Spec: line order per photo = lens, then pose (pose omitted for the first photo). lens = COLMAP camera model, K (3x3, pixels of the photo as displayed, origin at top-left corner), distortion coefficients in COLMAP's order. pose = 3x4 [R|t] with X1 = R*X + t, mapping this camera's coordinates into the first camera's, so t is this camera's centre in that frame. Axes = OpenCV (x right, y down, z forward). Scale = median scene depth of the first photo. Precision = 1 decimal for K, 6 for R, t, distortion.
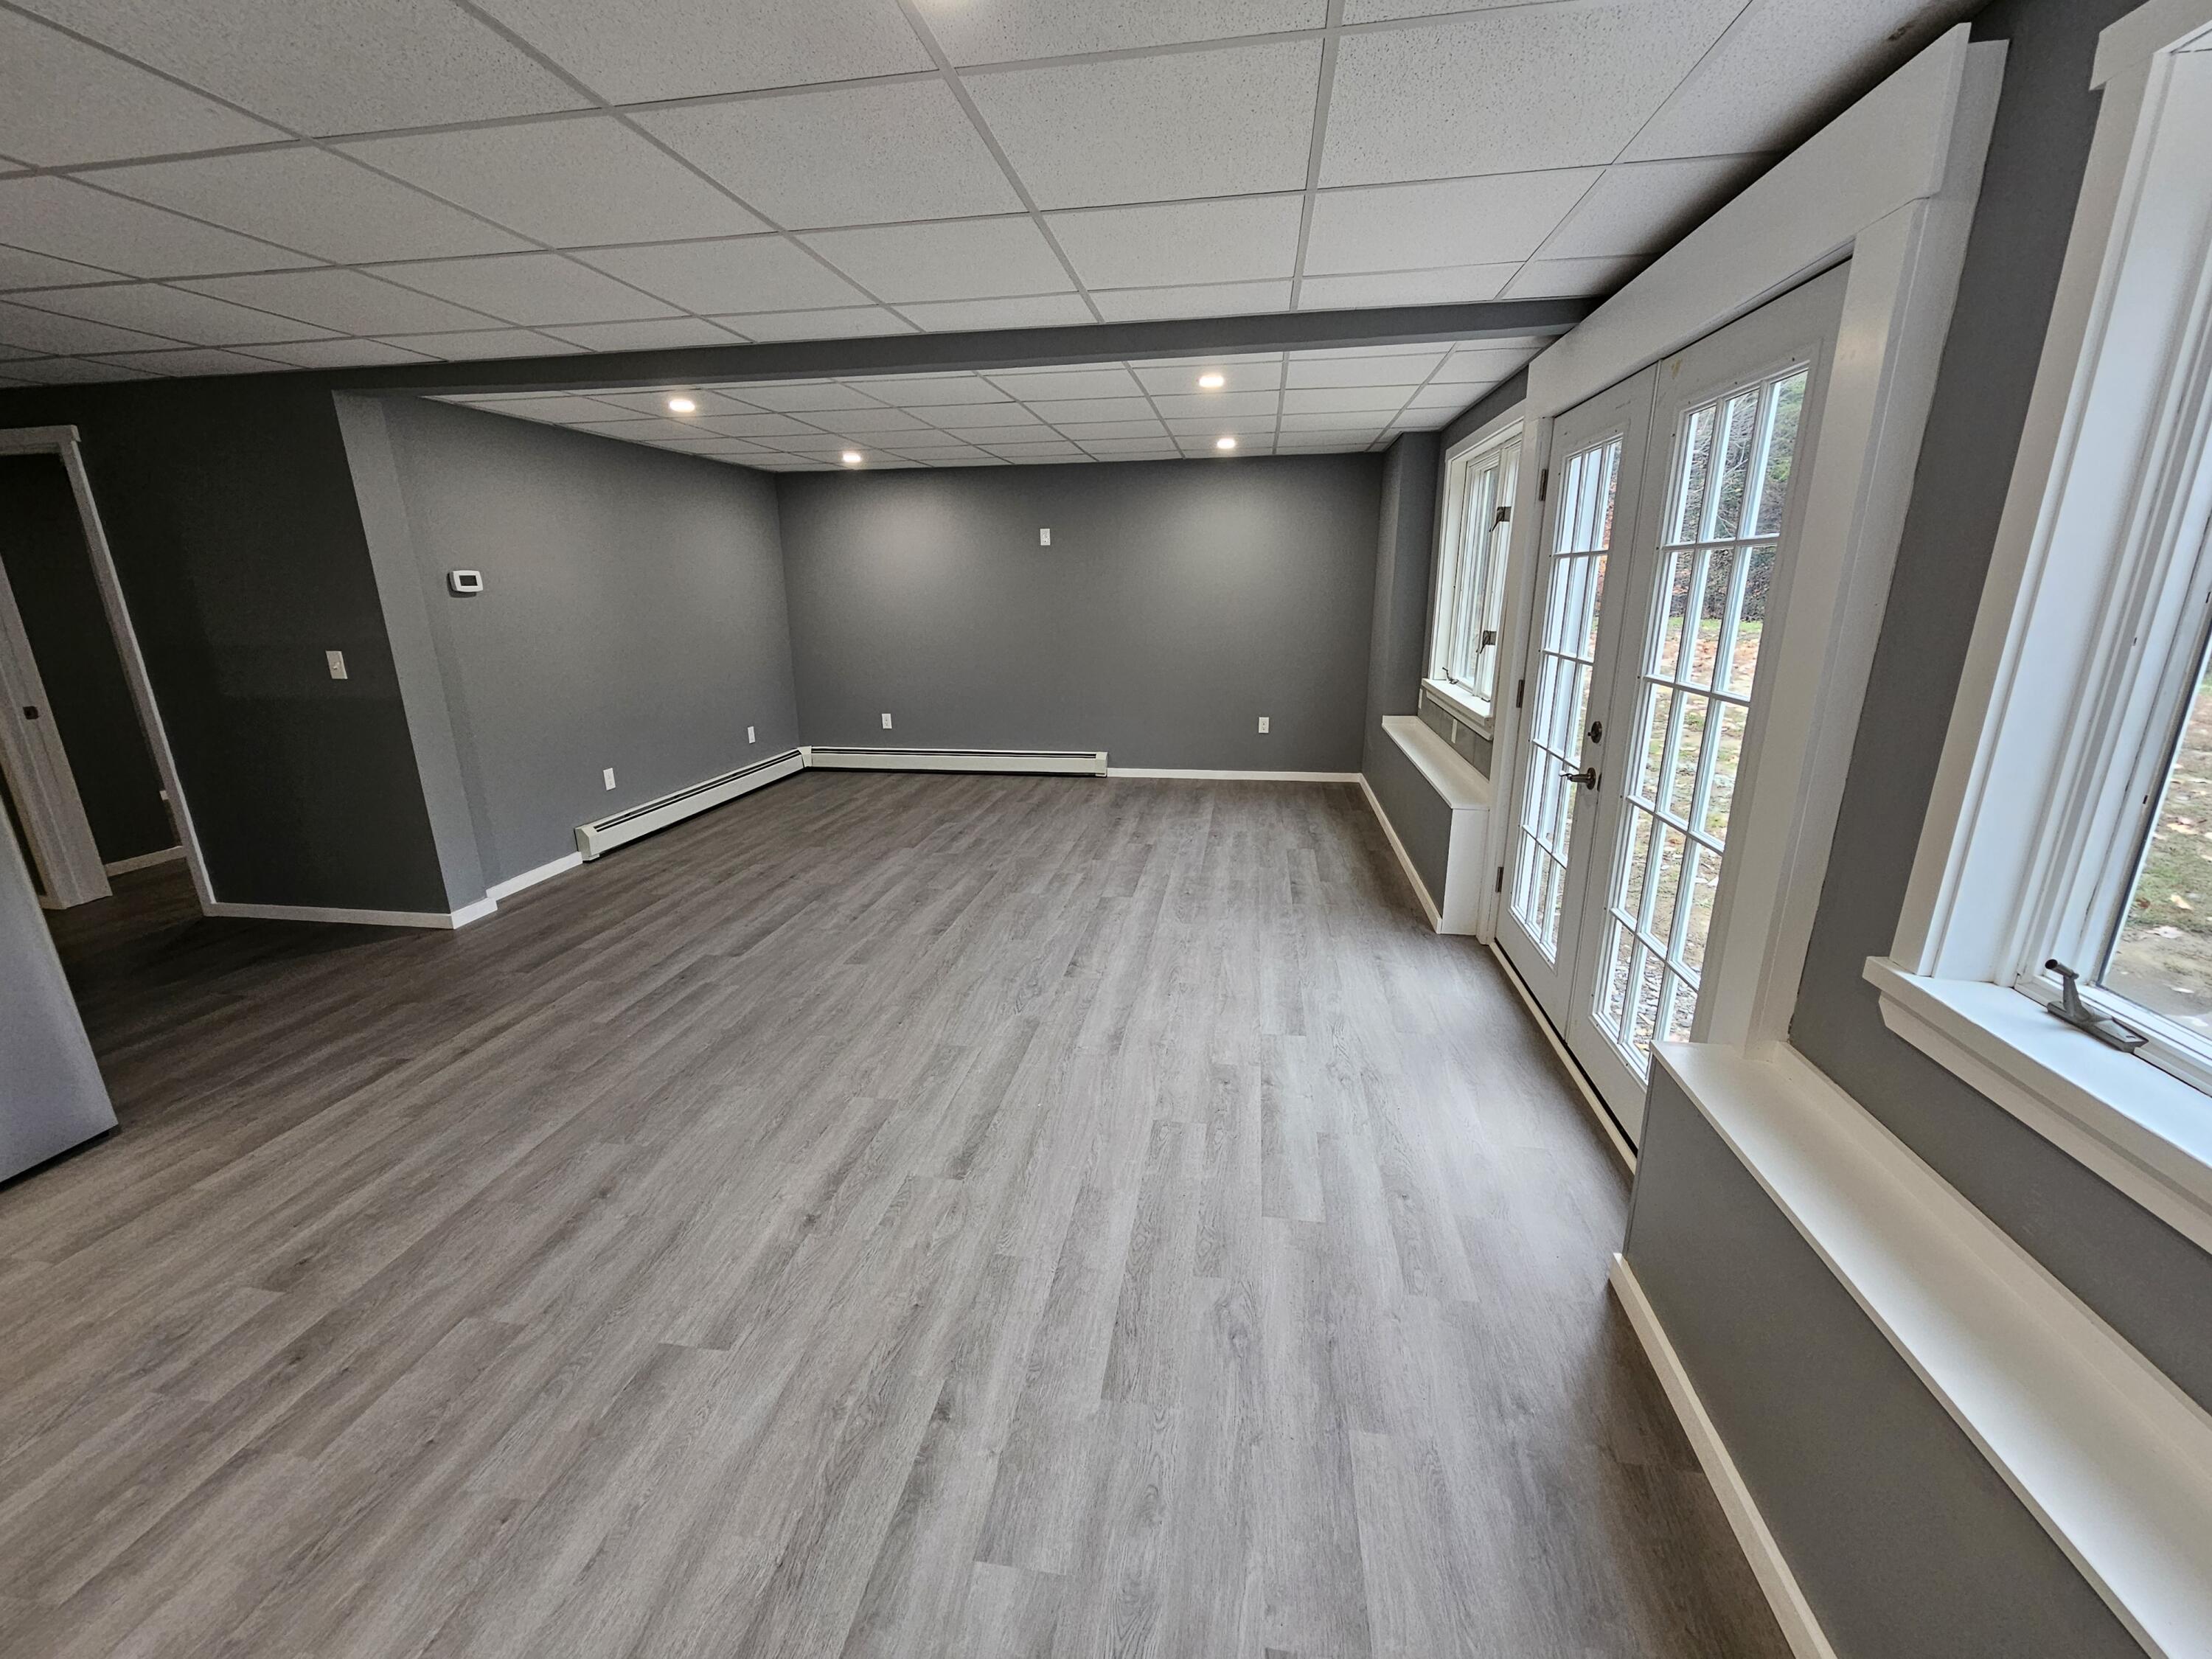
lens RADIAL K [[908.7, 0, 1105.7], [0, 908.7, 829.3], [0, 0, 1]] dist [0.001946, 0.000039]
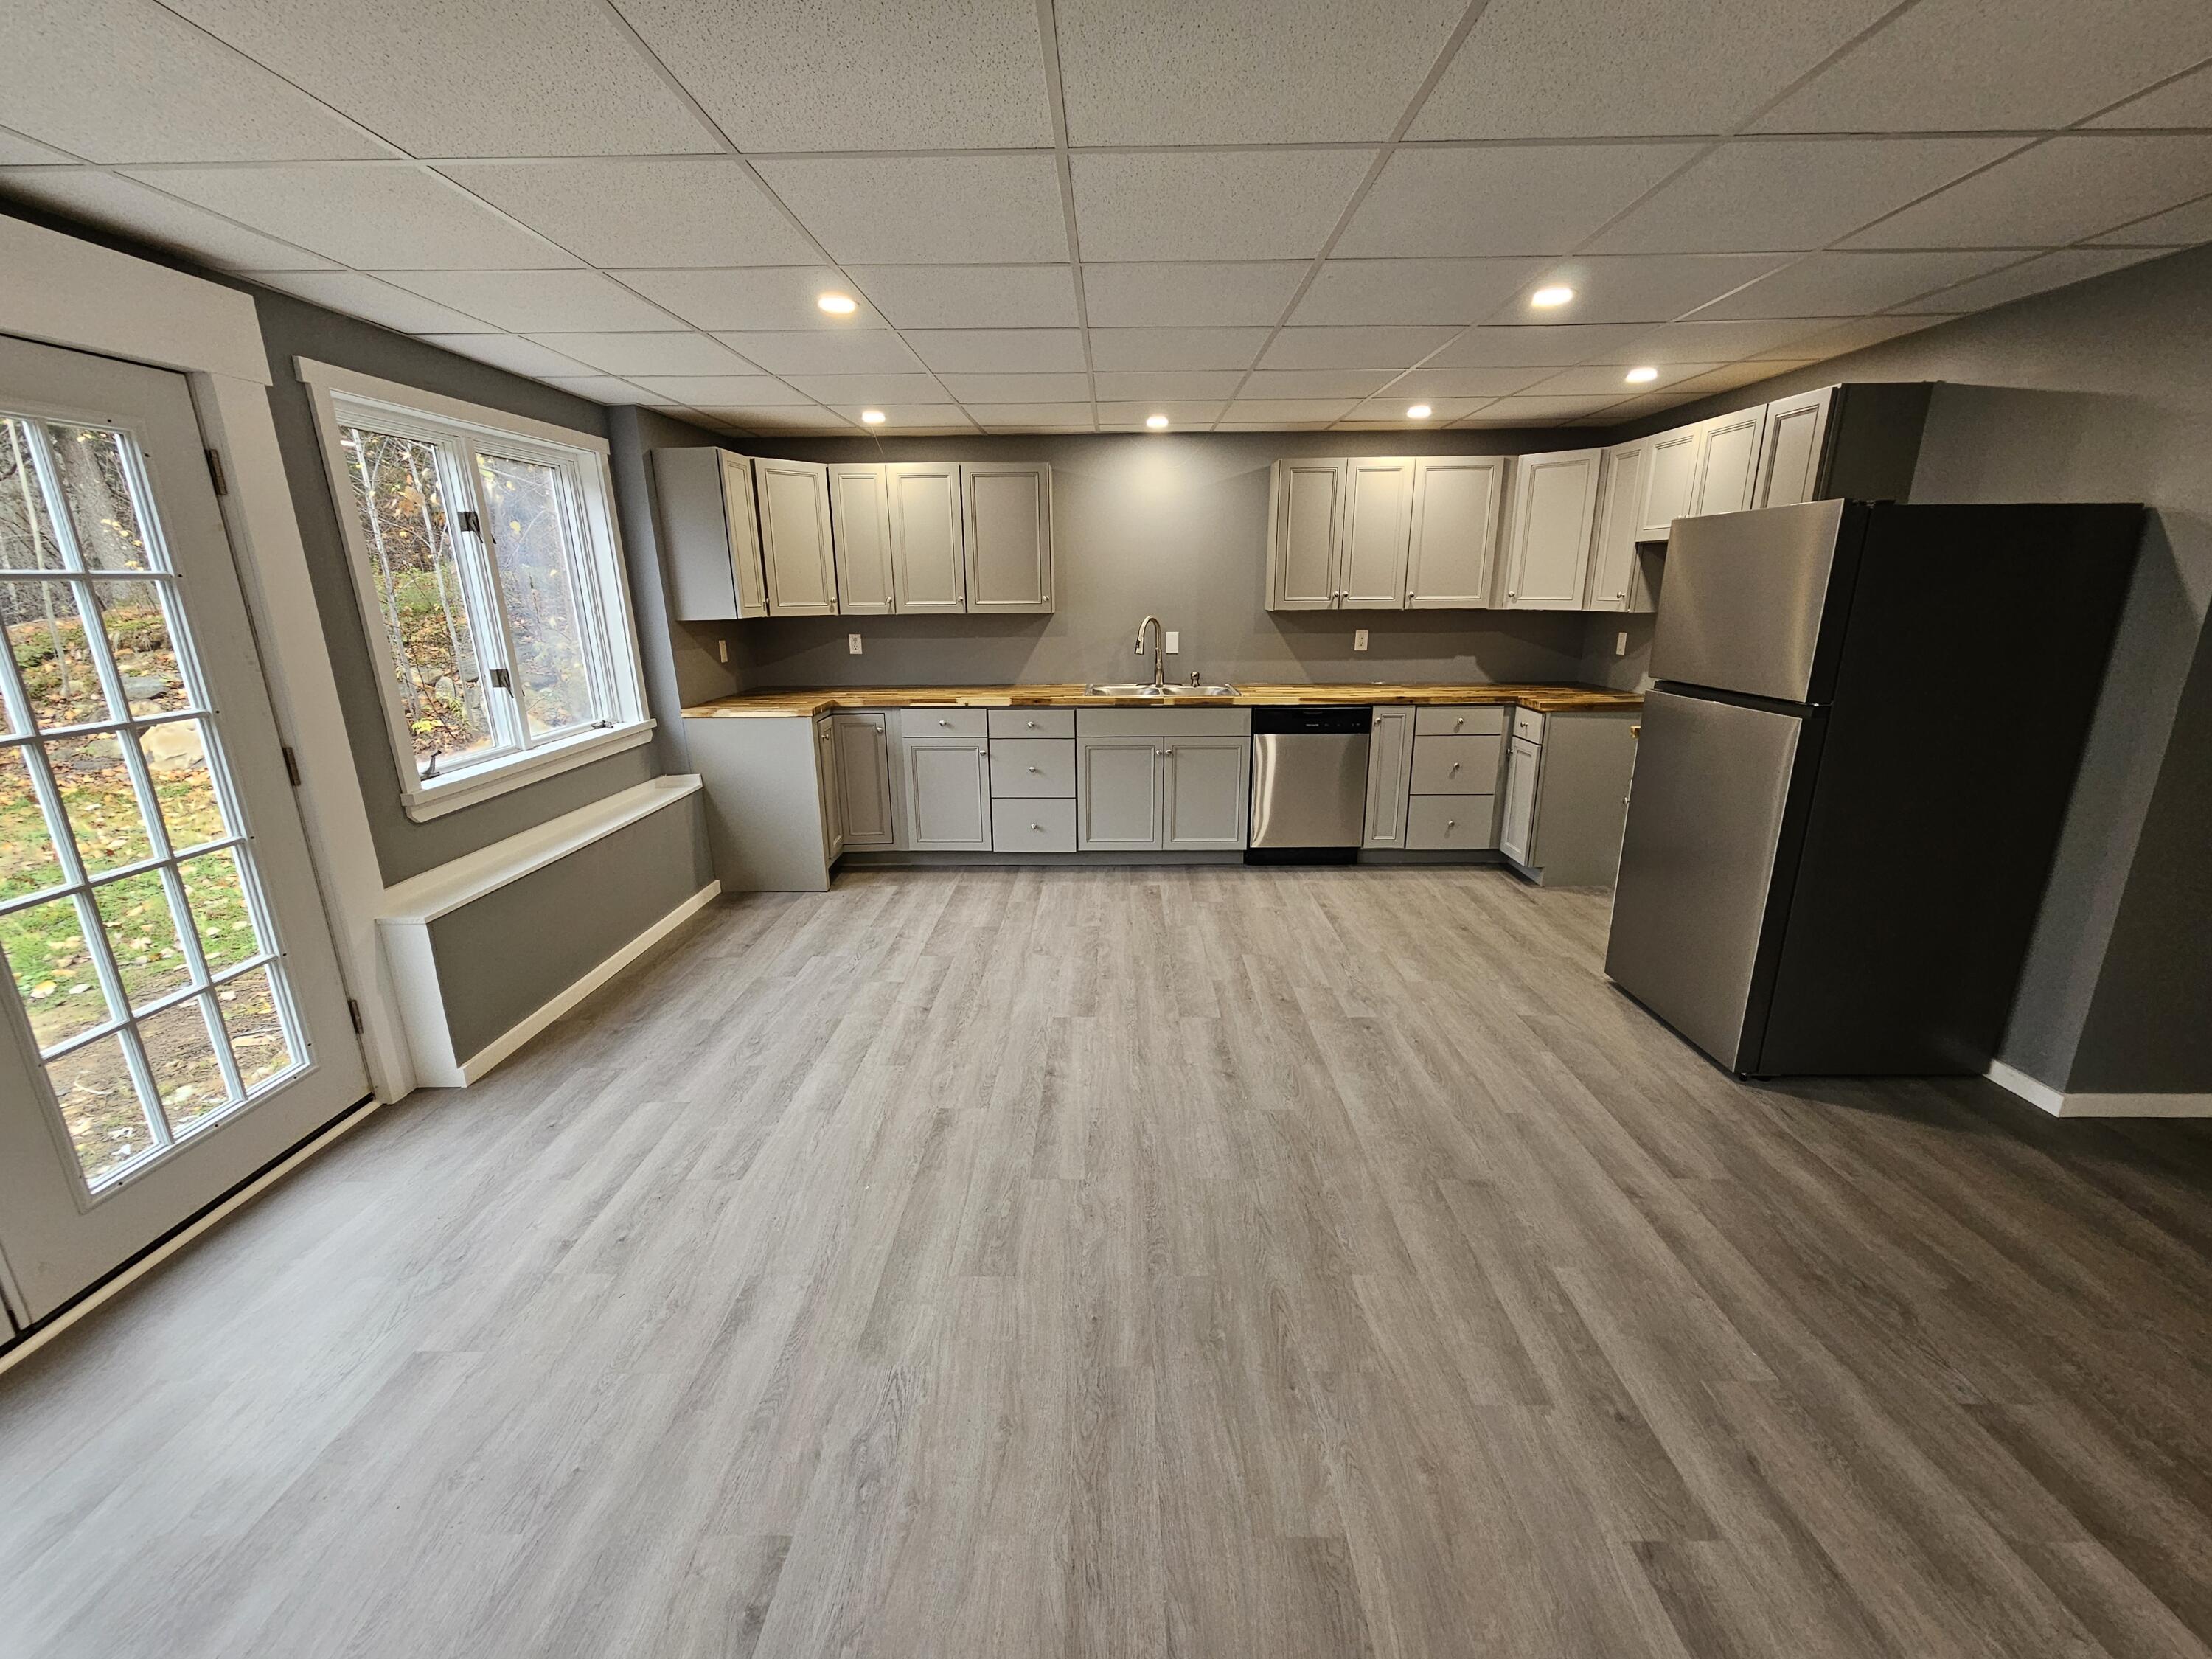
lens RADIAL K [[908.7, 0, 1102.8], [0, 908.7, 831.0], [0, 0, 1]] dist [0.001946, 0.000039]
pose [[-0.989349, 0.059212, -0.132978, -0.165285], [-0.017005, 0.860260, 0.509571, -0.367070], [0.144568, 0.506405, -0.850091, 1.313203]]
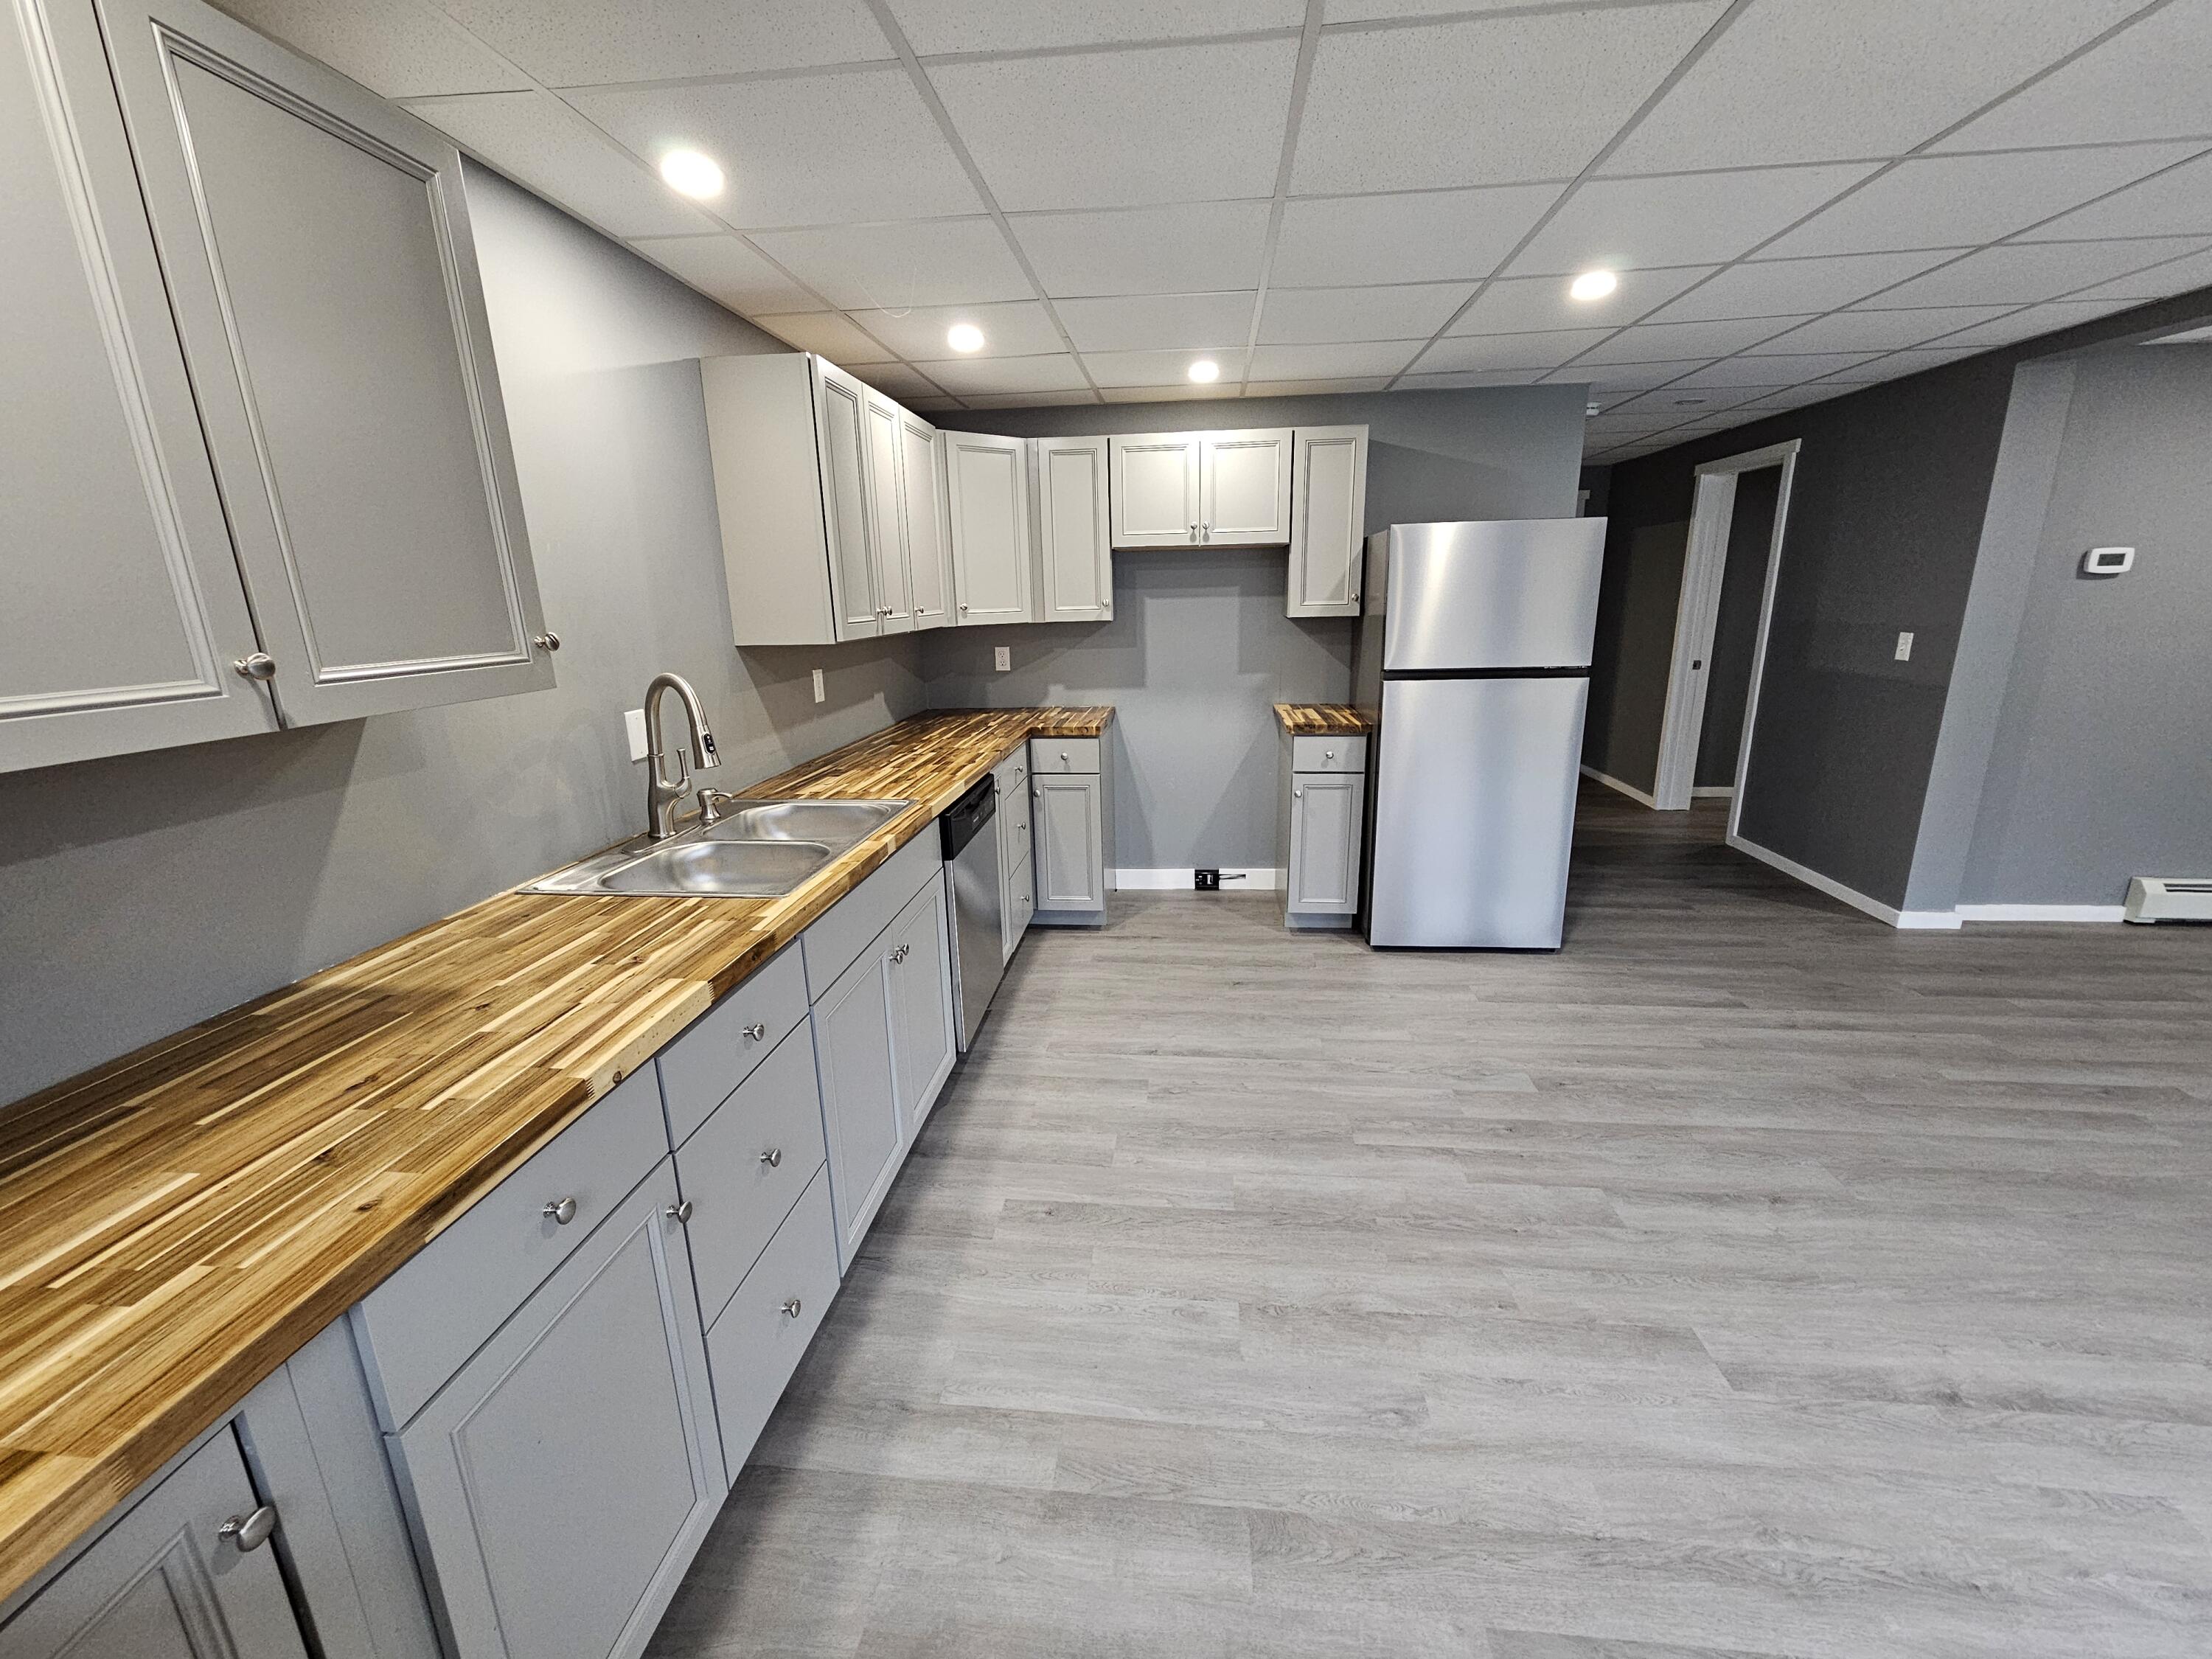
lens RADIAL K [[908.7, 0, 1103.8], [0, 908.7, 830.2], [0, 0, 1]] dist [0.001946, 0.000039]
pose [[0.051738, 0.268275, -0.961952, 0.168519], [-0.245471, 0.937107, 0.248144, -0.024458], [0.968022, 0.223293, 0.114337, 0.073502]]
